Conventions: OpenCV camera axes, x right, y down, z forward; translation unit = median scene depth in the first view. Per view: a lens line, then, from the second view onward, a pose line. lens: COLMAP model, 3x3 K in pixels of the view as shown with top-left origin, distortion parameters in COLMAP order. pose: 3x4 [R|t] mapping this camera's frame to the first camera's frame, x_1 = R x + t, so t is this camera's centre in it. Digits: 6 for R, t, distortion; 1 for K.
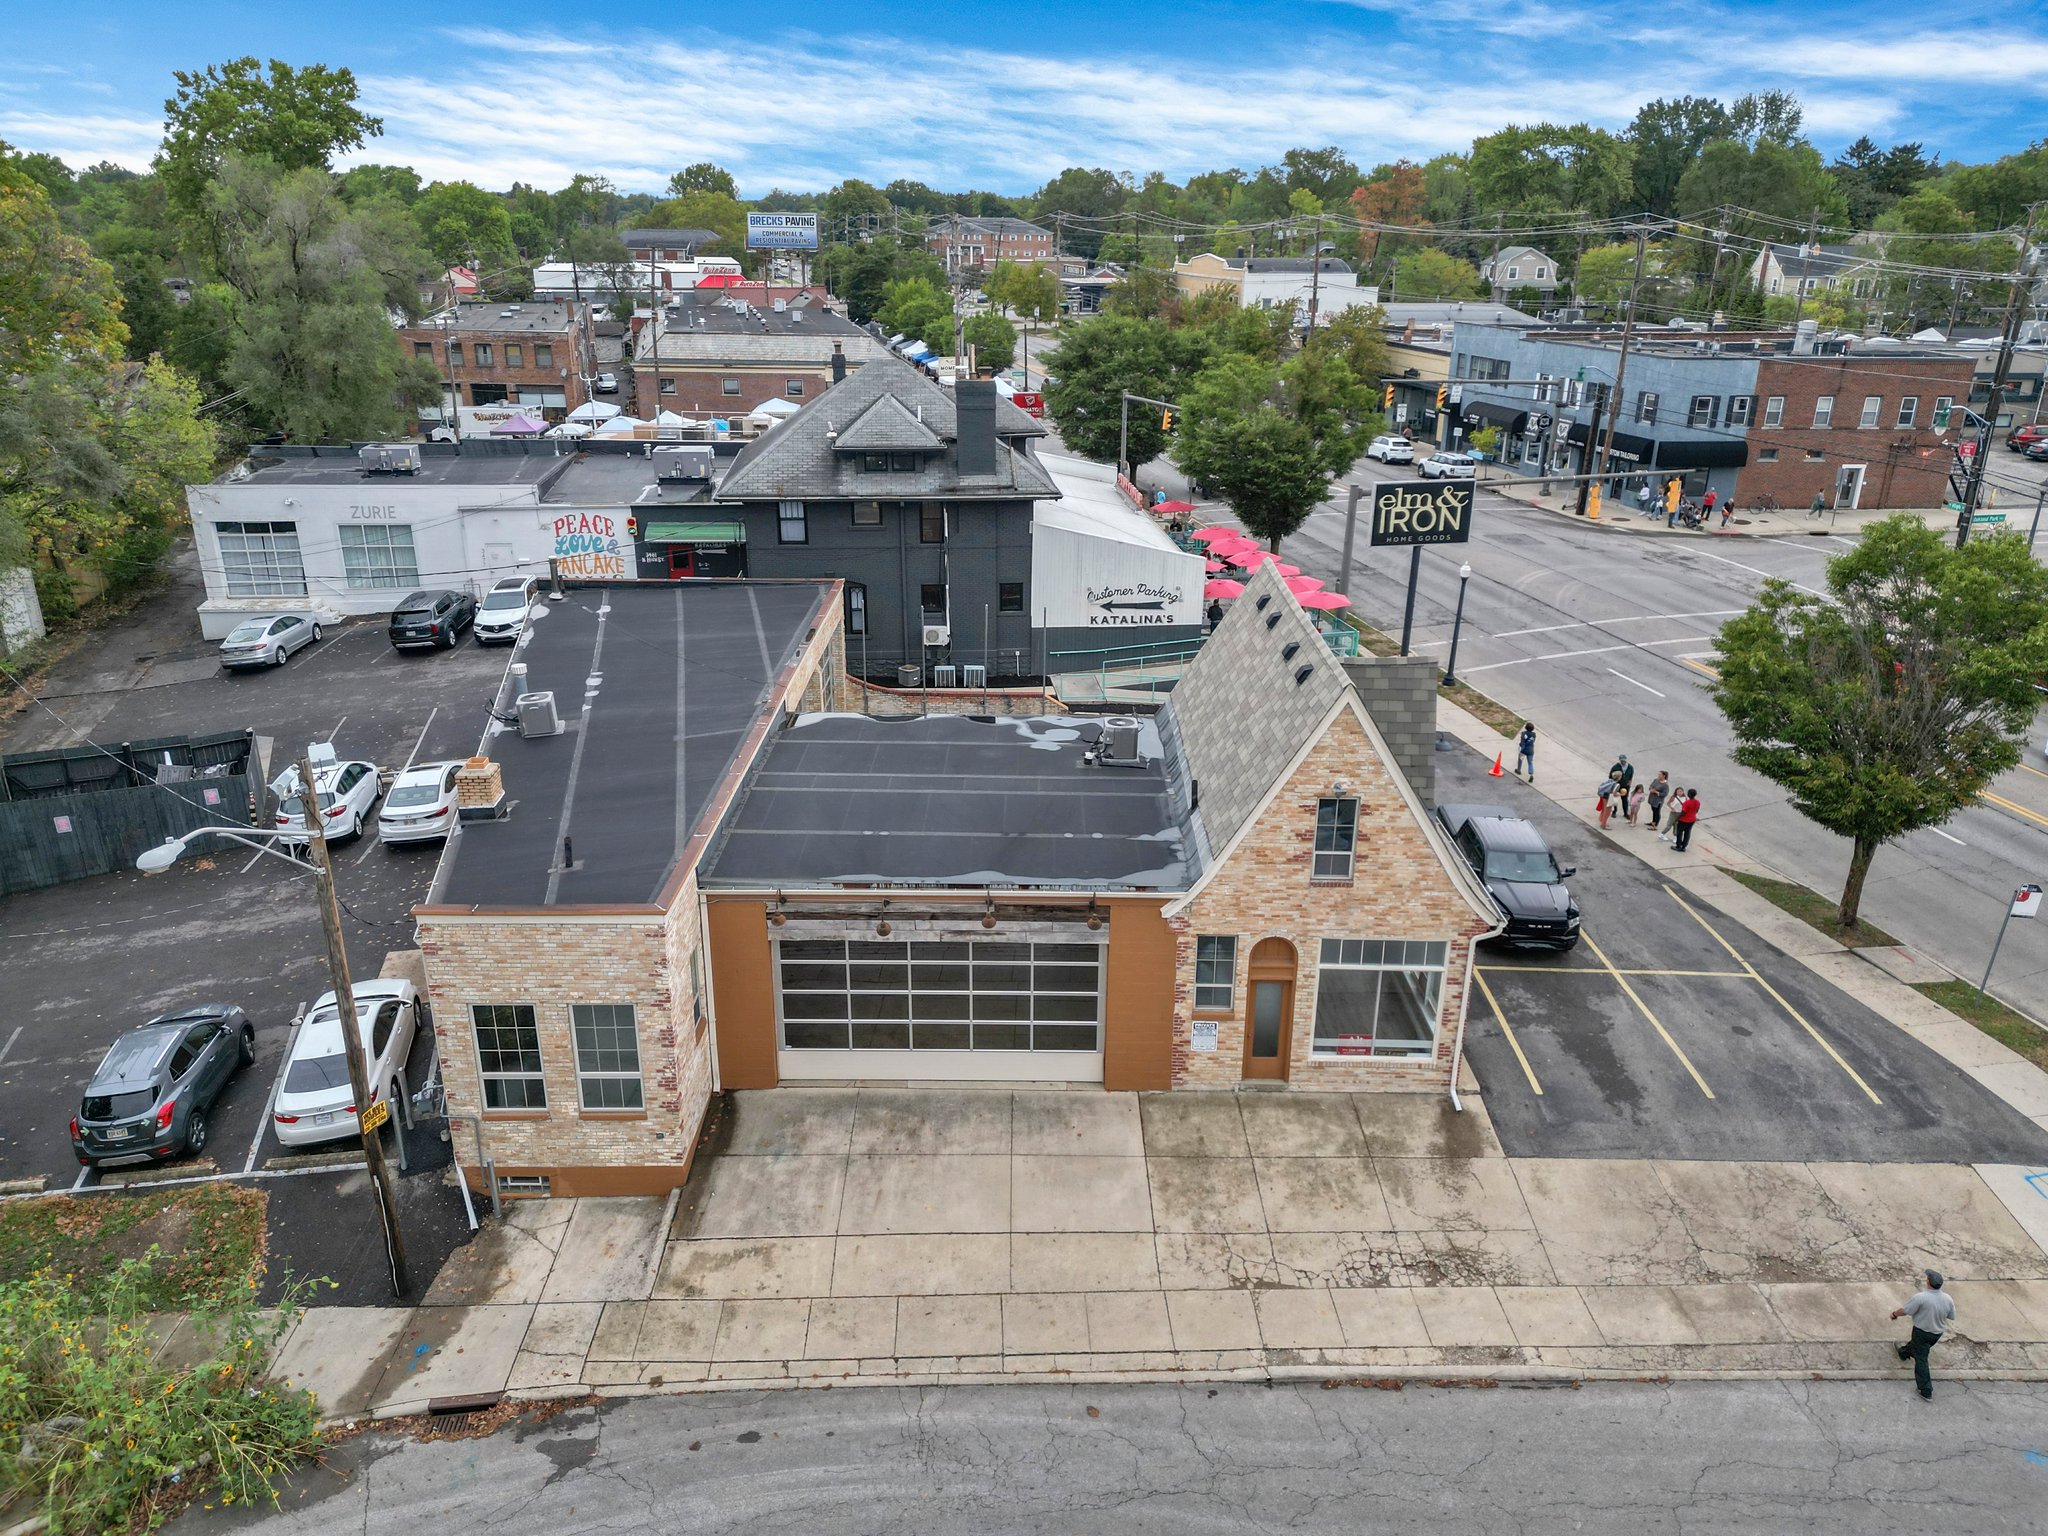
lens RADIAL K [[1420.6, 0, 1028.2], [0, 1420.6, 775.6], [0, 0, 1]] dist [0.085684, -0.084646]
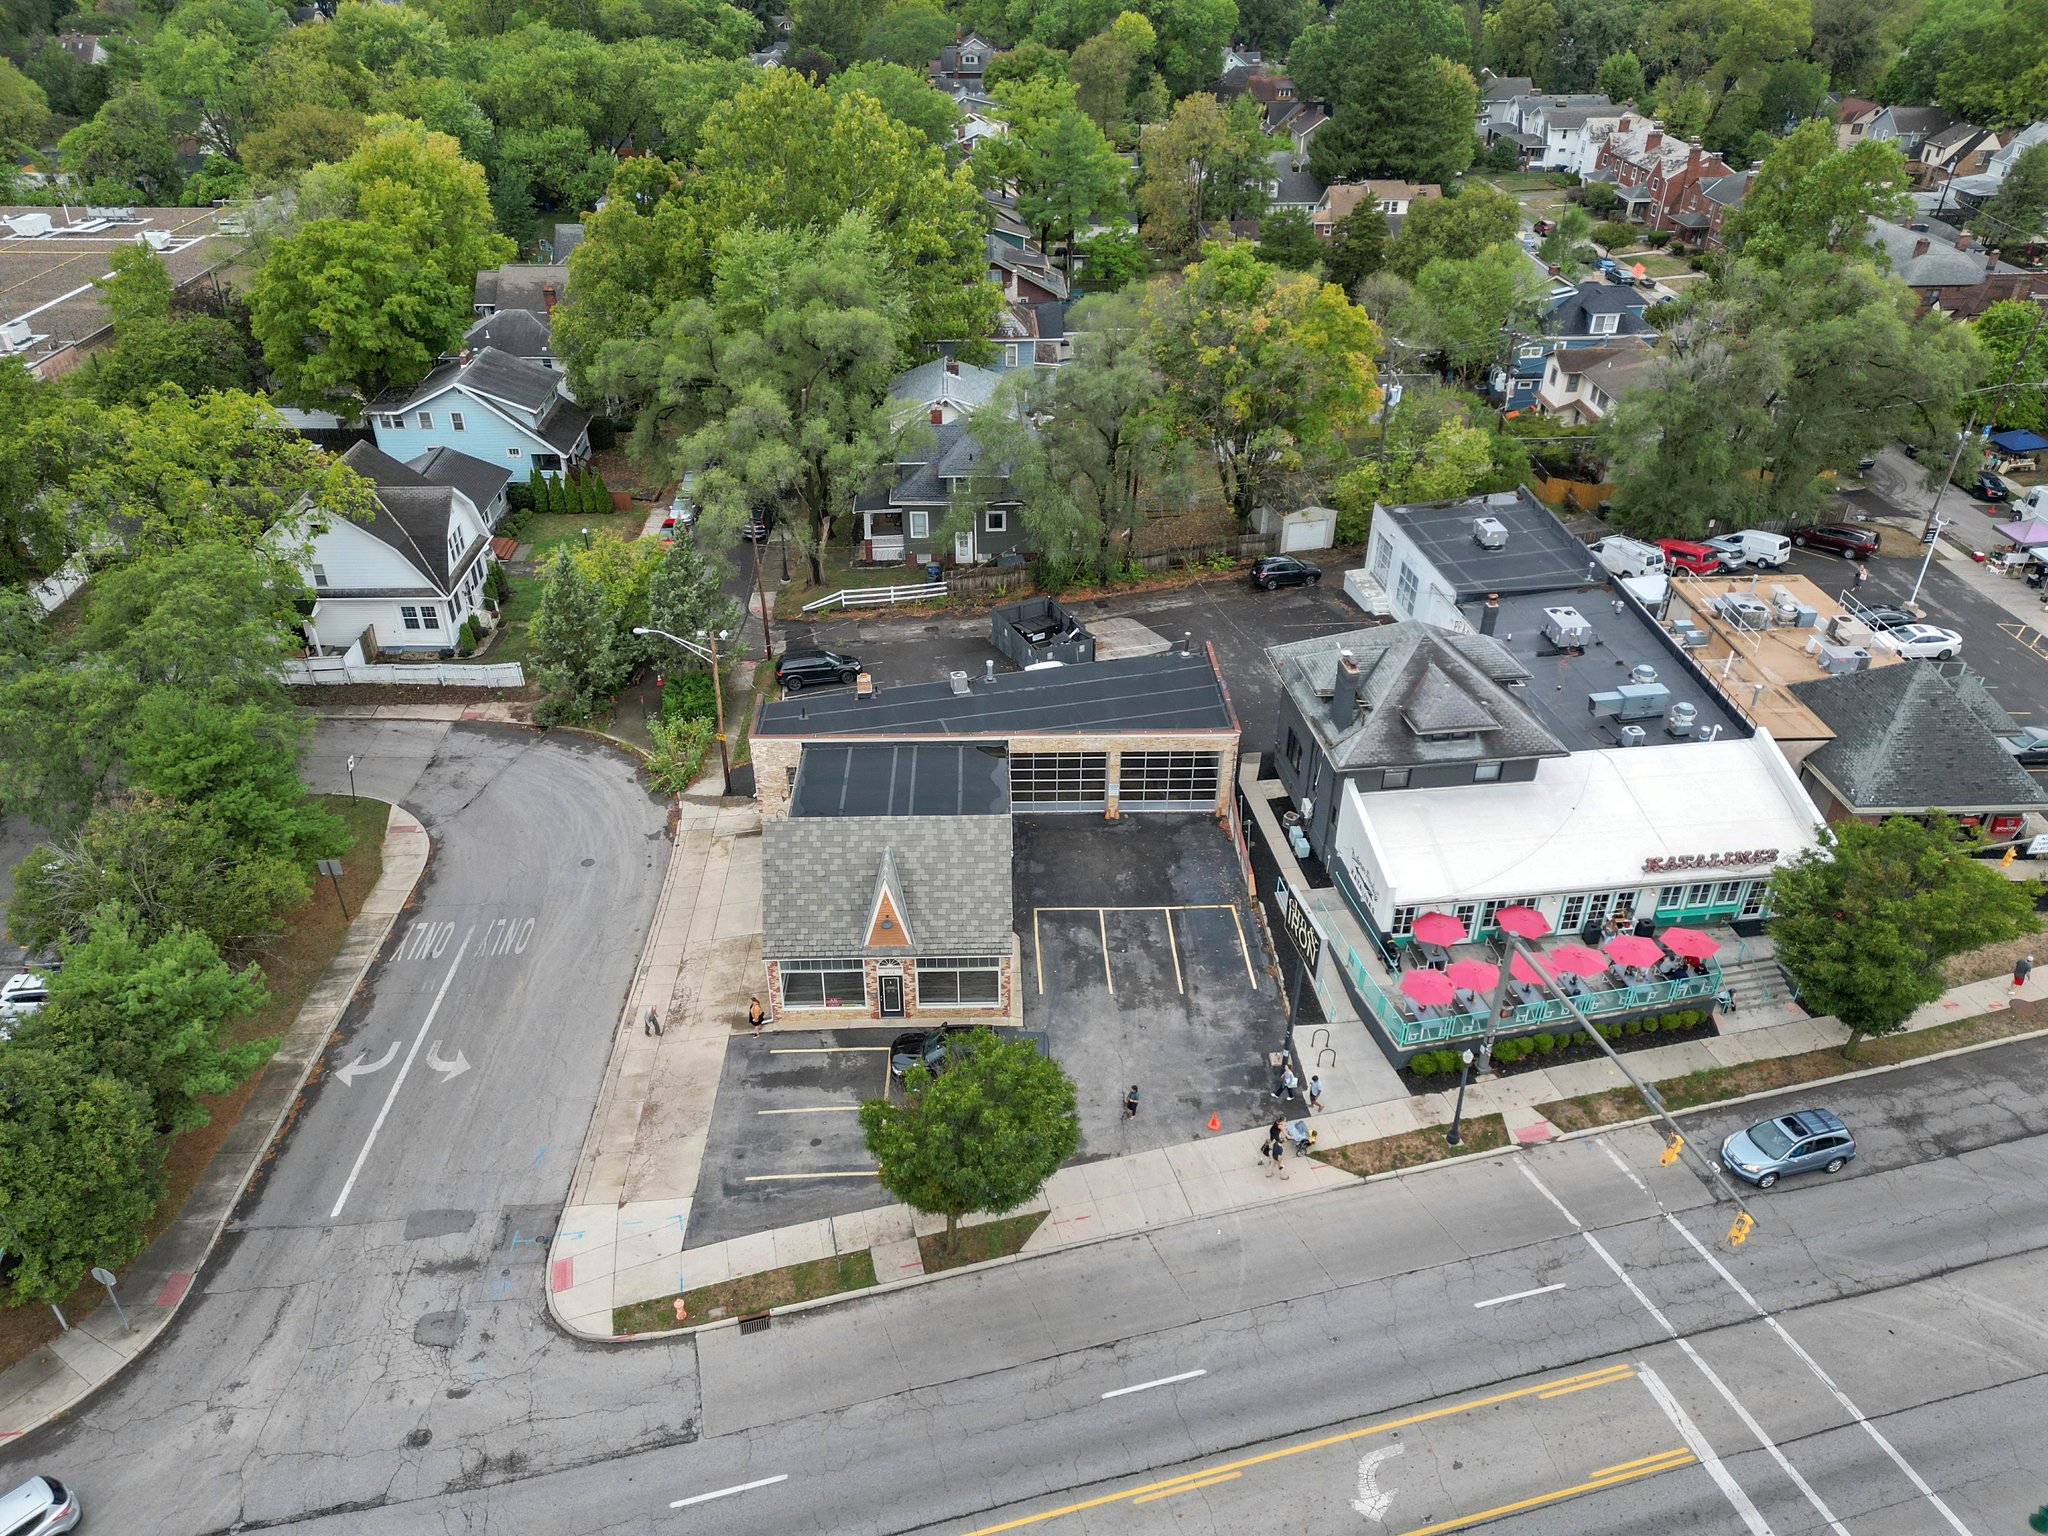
lens RADIAL K [[1430.8, 0, 1024.0], [0, 1430.8, 768.0], [0, 0, 1]] dist [0.082990, -0.081304]
pose [[0.029371, 0.531916, -0.846288, 1.628100], [-0.364665, 0.794001, 0.486396, -1.064421], [0.930675, 0.294326, 0.217292, 0.660106]]
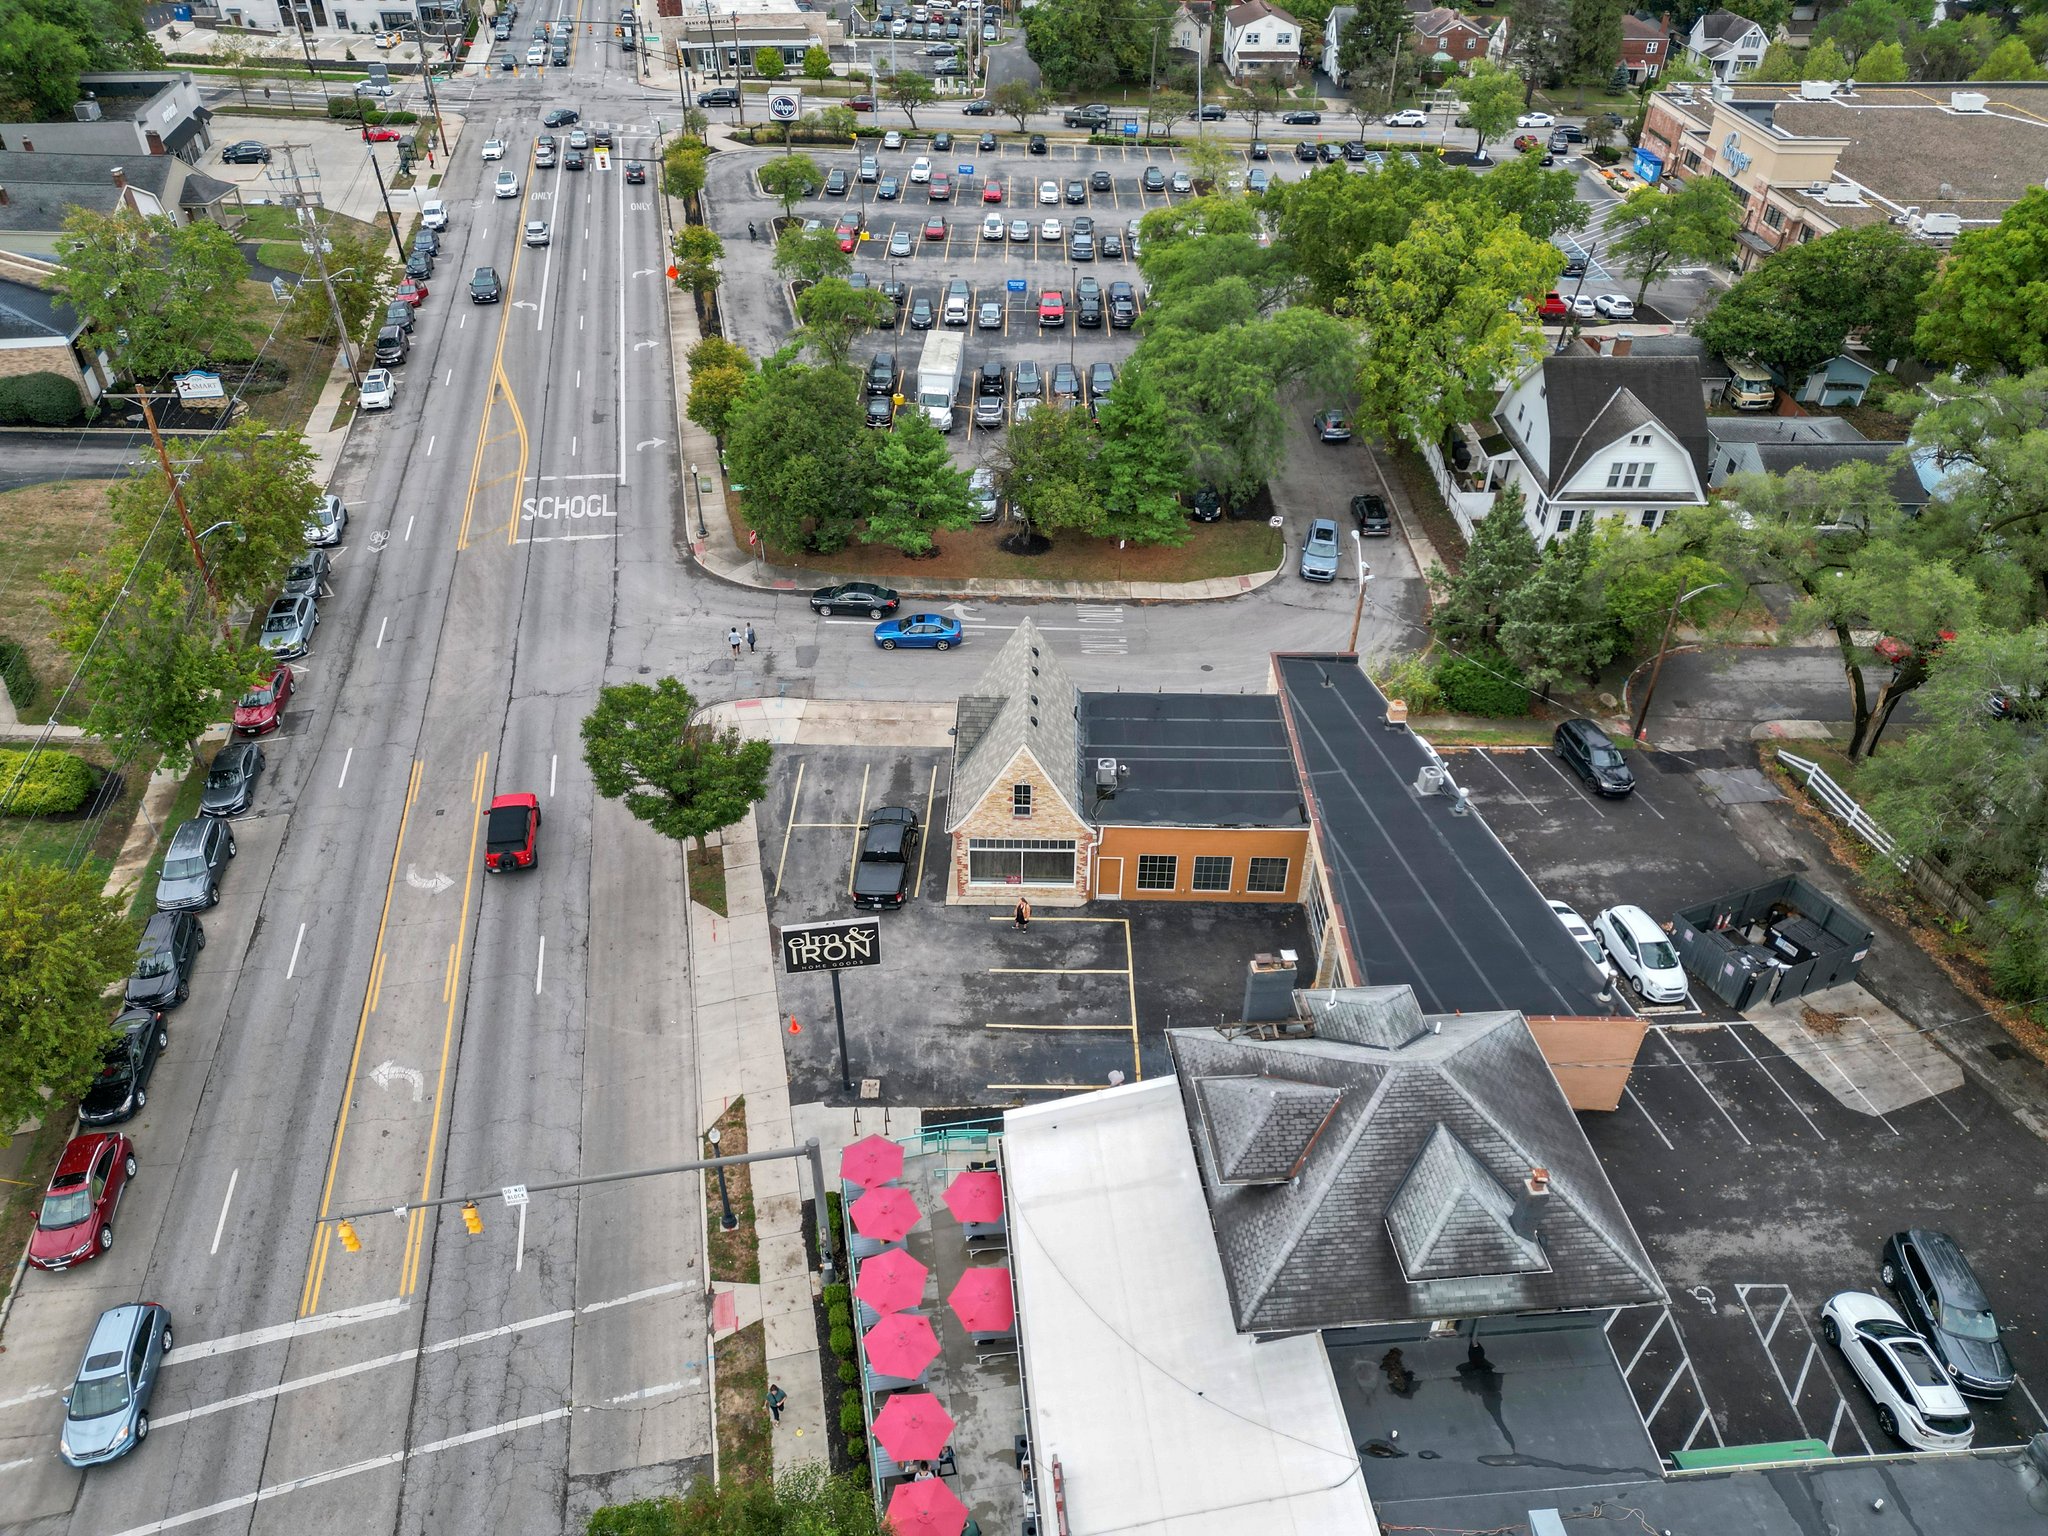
lens RADIAL K [[1423.0, 0, 1011.1], [0, 1423.0, 766.4], [0, 0, 1]] dist [0.091154, -0.090771]
pose [[-0.999824, -0.018645, 0.002181, 0.186111], [-0.008145, 0.535544, 0.844468, -1.598601], [-0.016913, 0.844301, -0.535602, 1.990373]]
